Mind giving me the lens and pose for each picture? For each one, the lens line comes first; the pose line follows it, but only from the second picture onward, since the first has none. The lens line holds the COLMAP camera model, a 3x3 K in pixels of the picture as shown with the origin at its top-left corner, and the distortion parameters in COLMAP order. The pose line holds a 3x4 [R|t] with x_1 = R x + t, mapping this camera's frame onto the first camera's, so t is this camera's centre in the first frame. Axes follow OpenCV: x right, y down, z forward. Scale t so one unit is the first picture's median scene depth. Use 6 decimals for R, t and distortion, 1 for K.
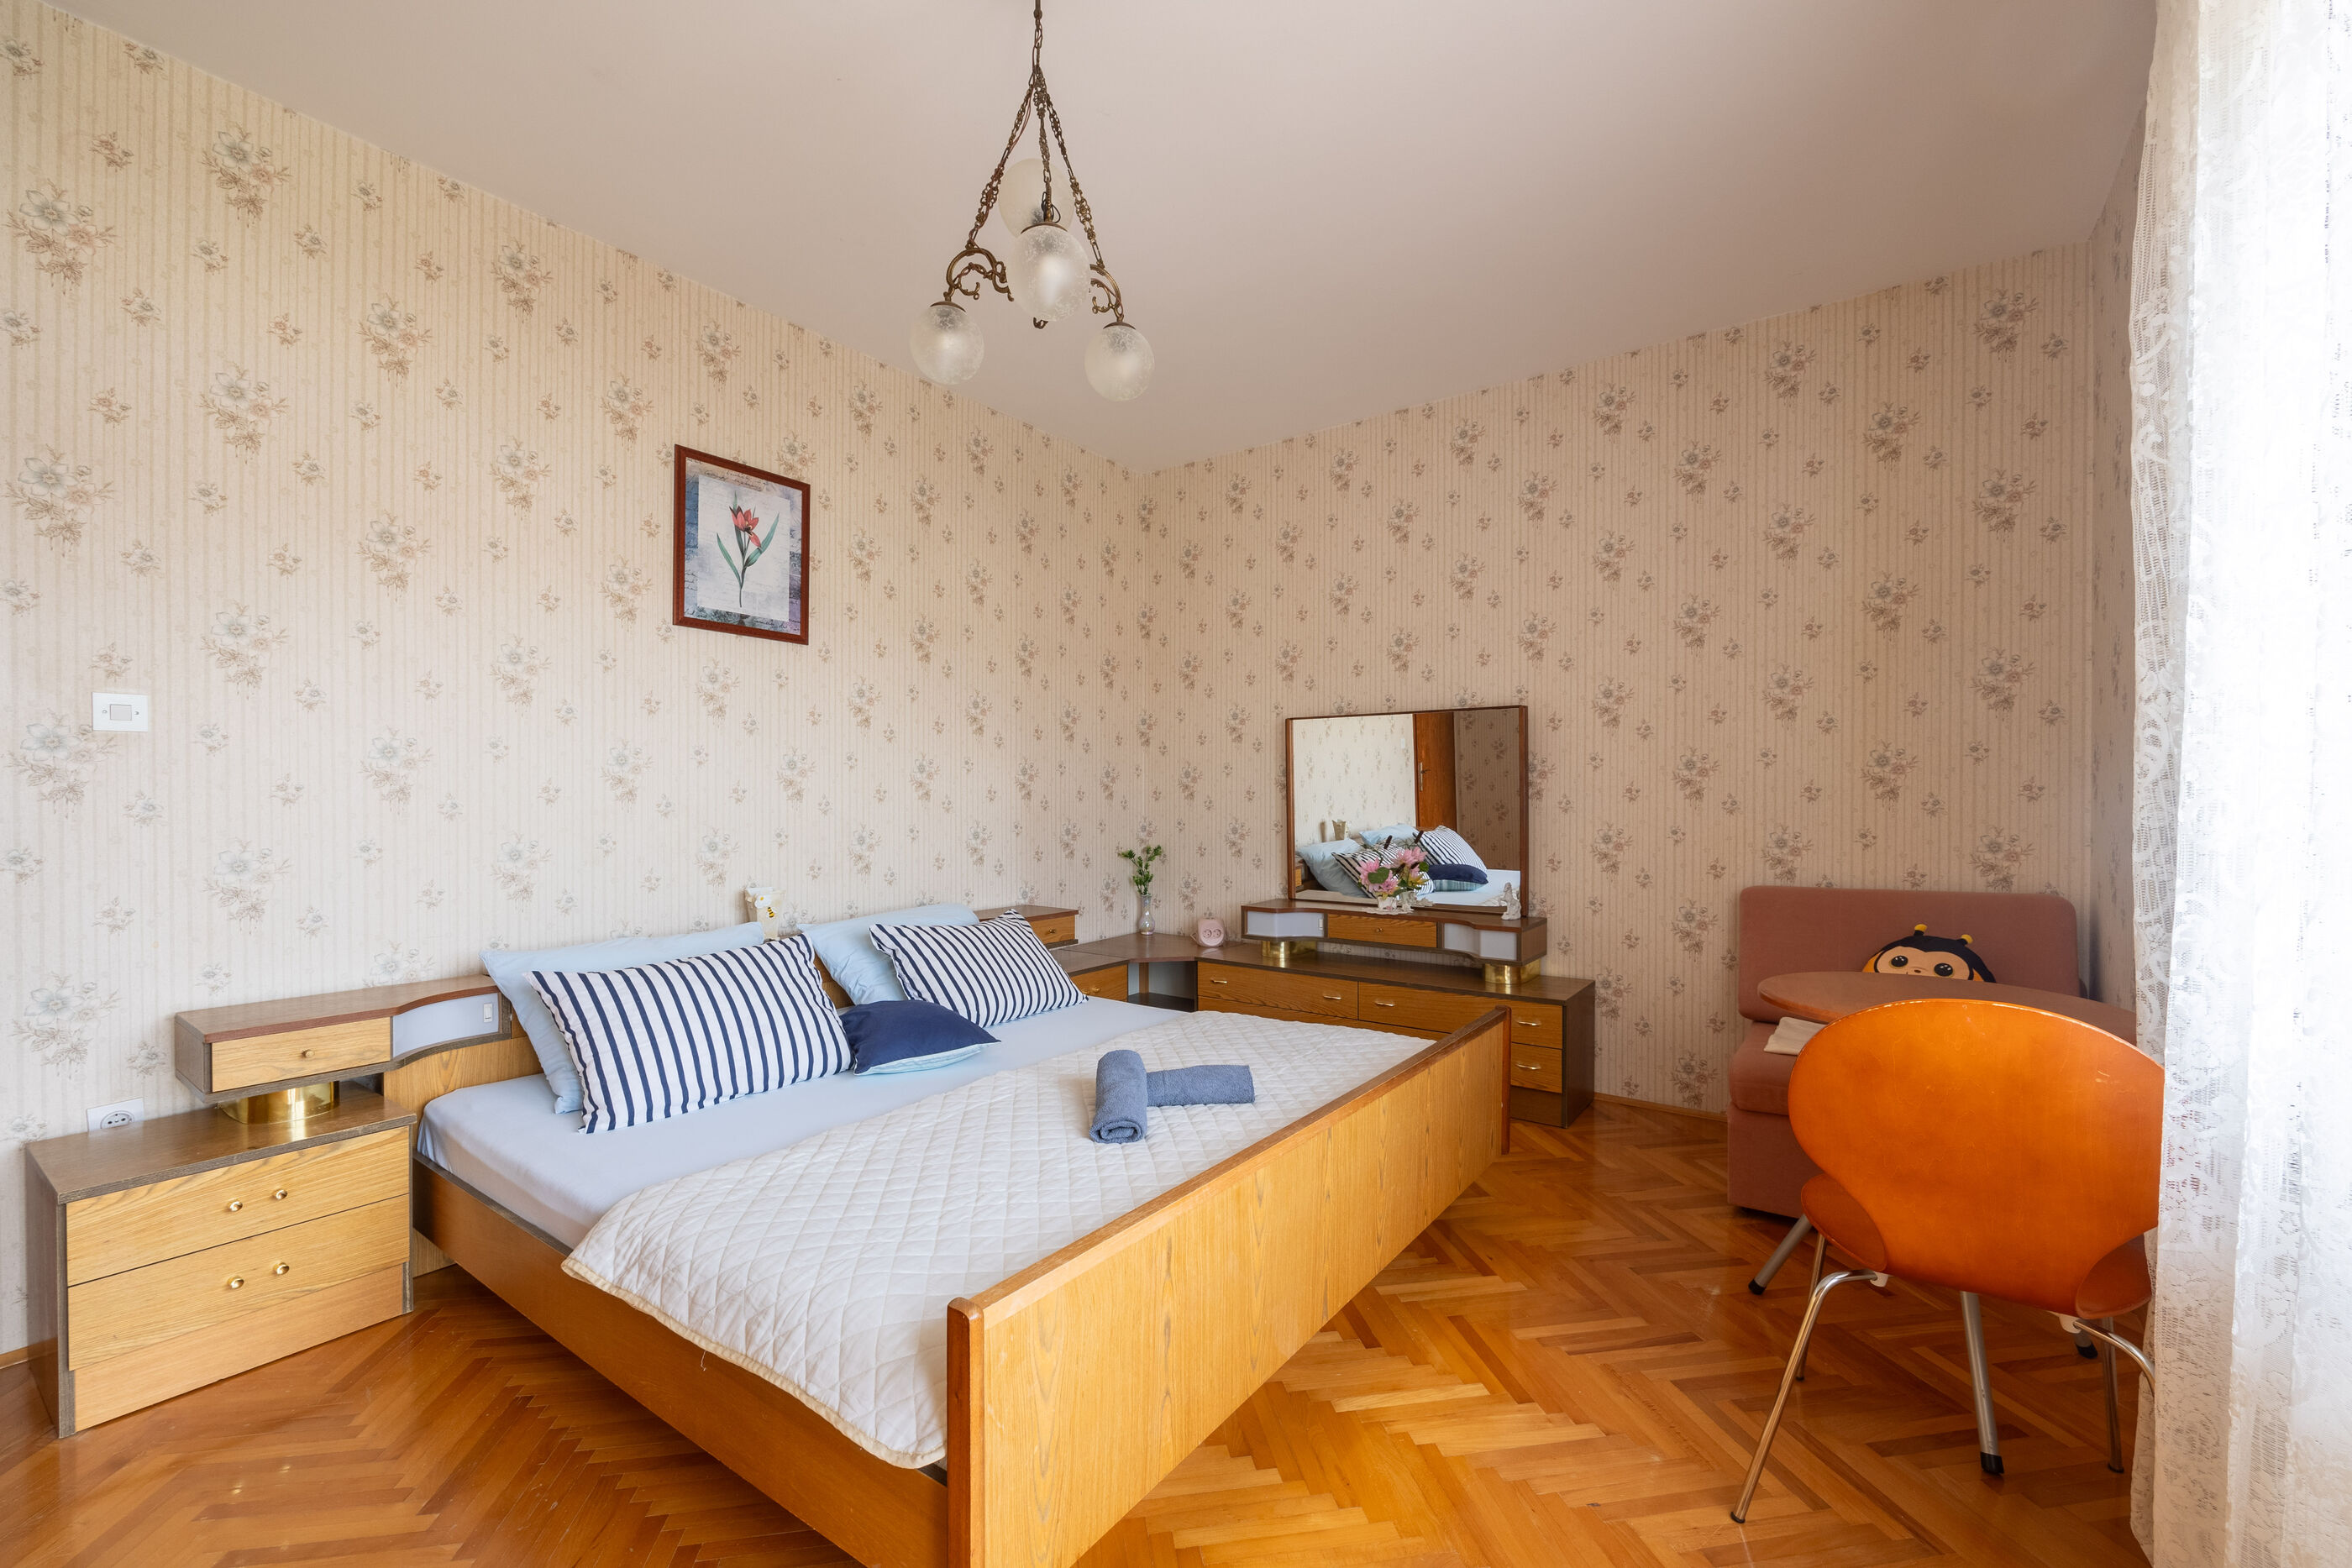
lens RADIAL K [[954.6, 0, 1192.6], [0, 954.6, 809.7], [0, 0, 1]] dist [-0.002335, -0.000459]
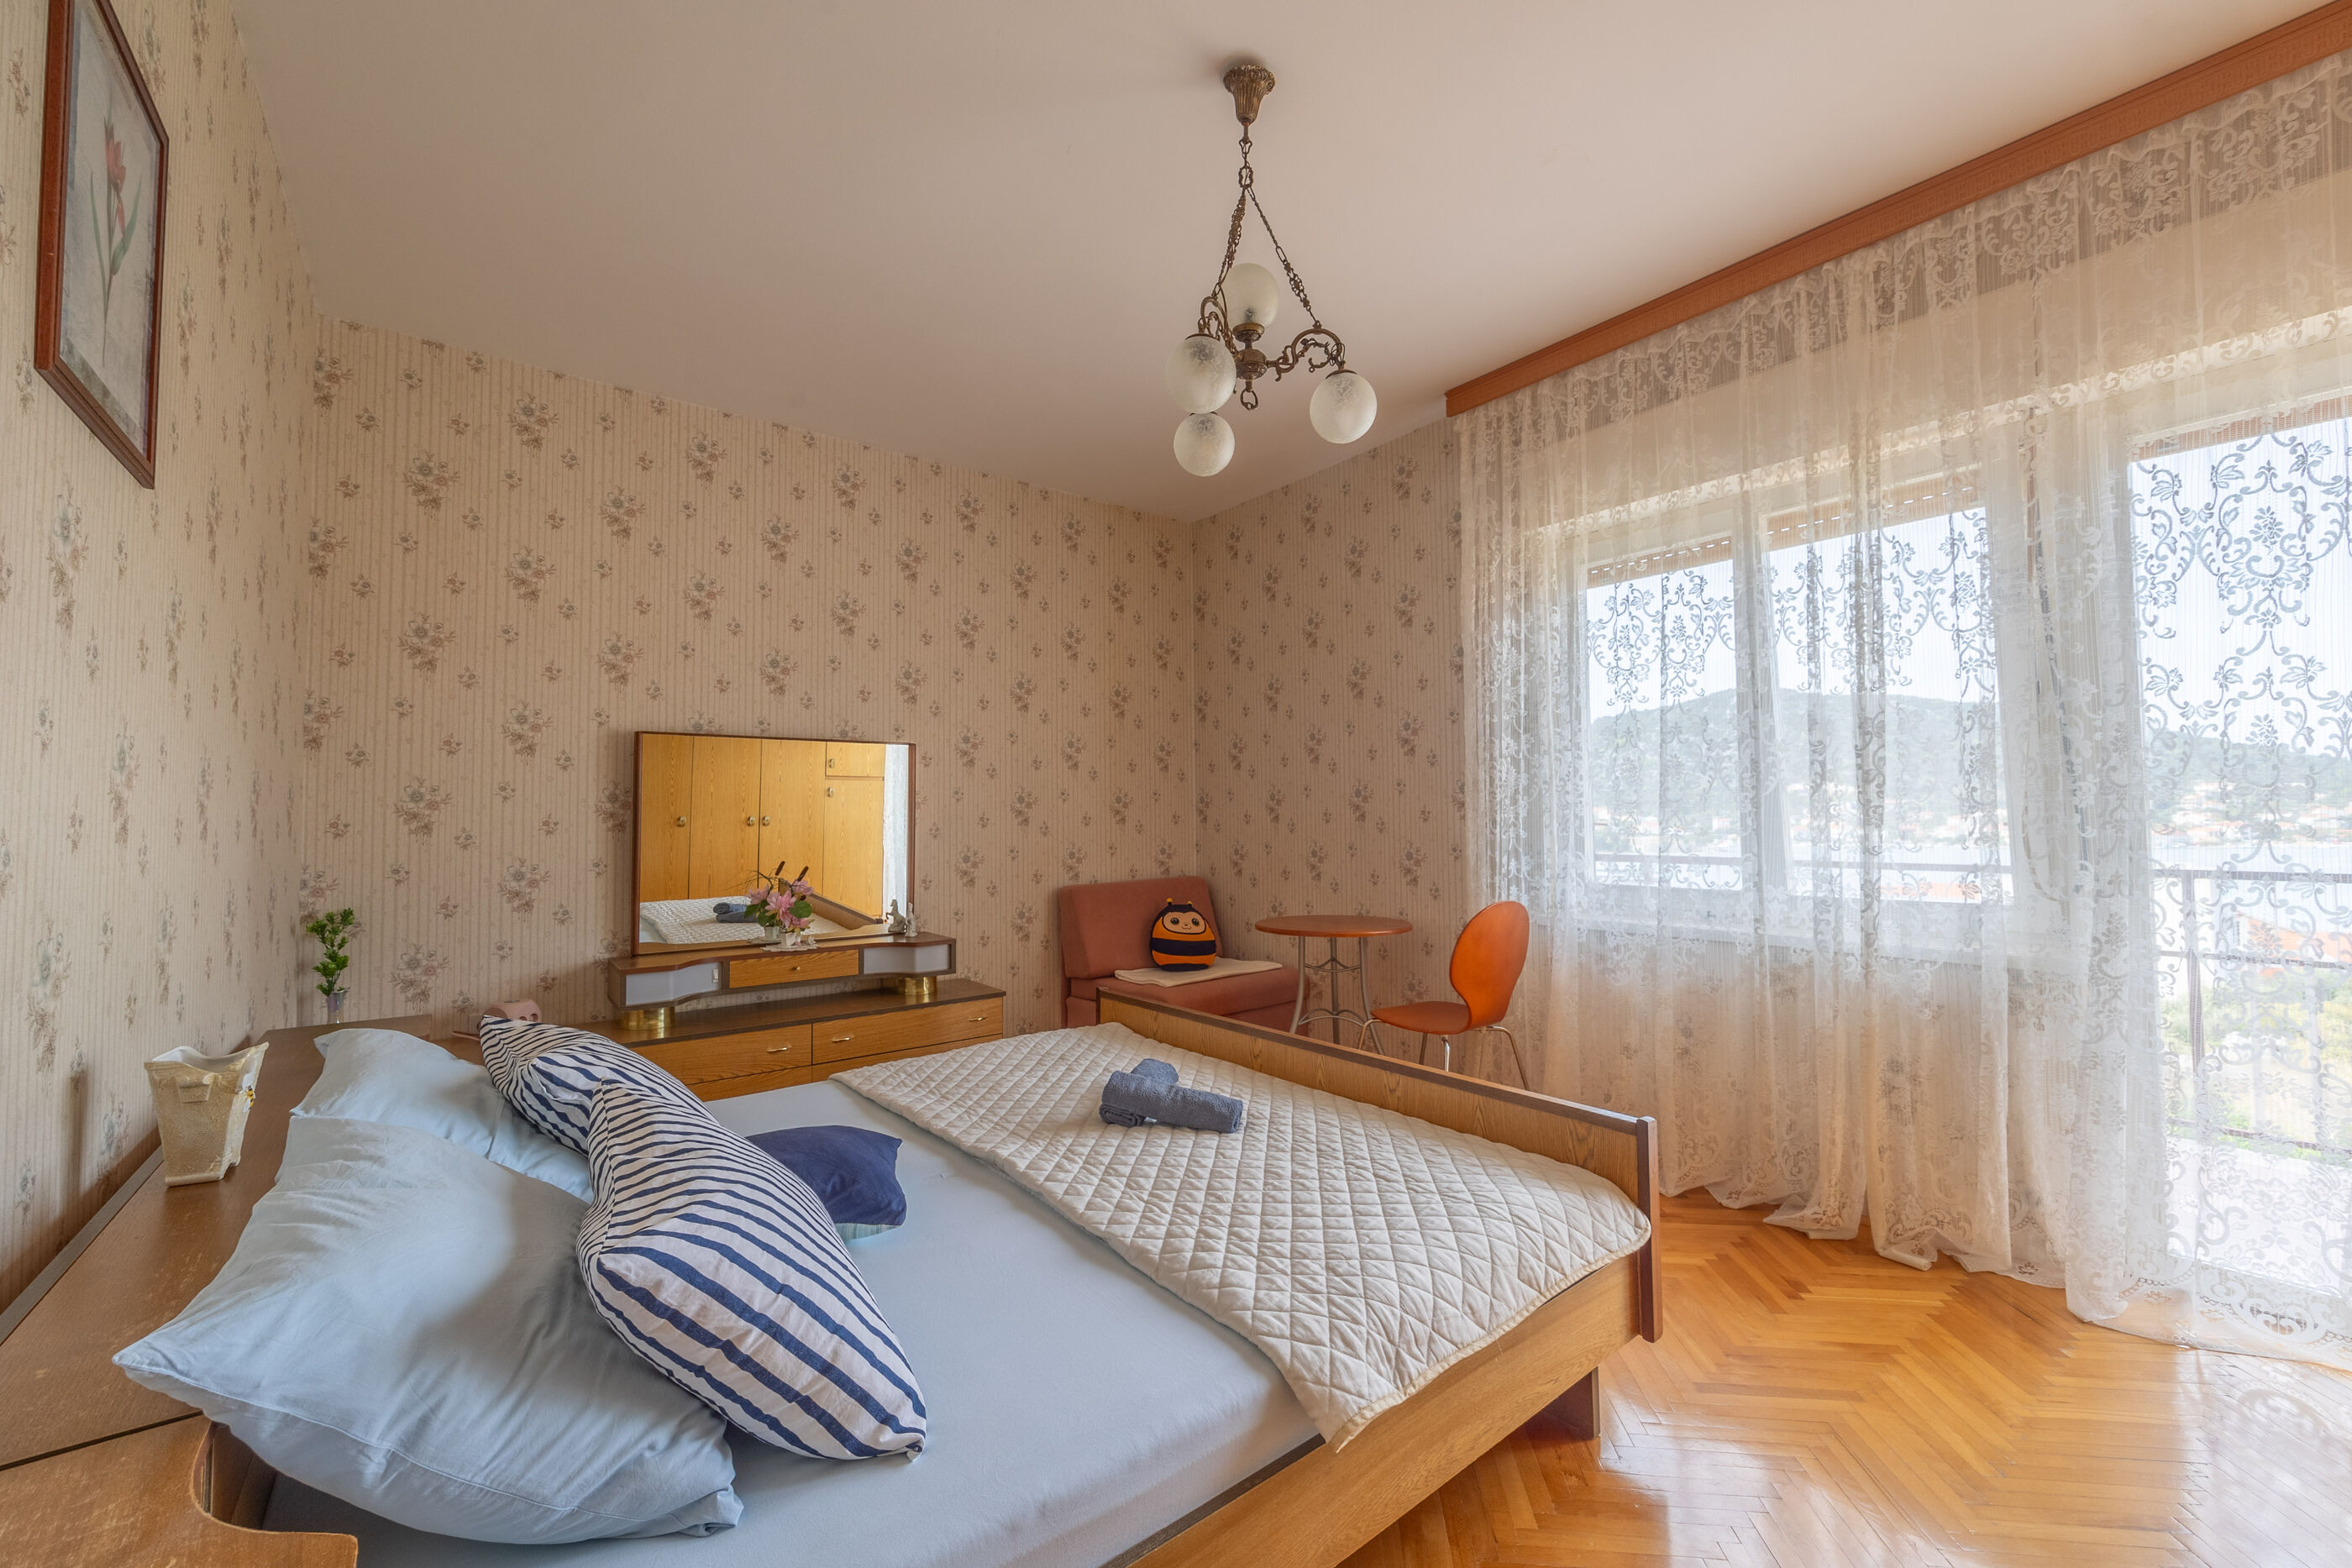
lens RADIAL K [[936.4, 0, 1190.3], [0, 936.4, 796.2], [0, 0, 1]] dist [-0.001751, -0.000050]
pose [[0.276838, 0.022548, 0.960652, -0.722735], [0.023961, 0.999252, -0.030359, -0.007249], [-0.960618, 0.031423, 0.276091, 0.451973]]
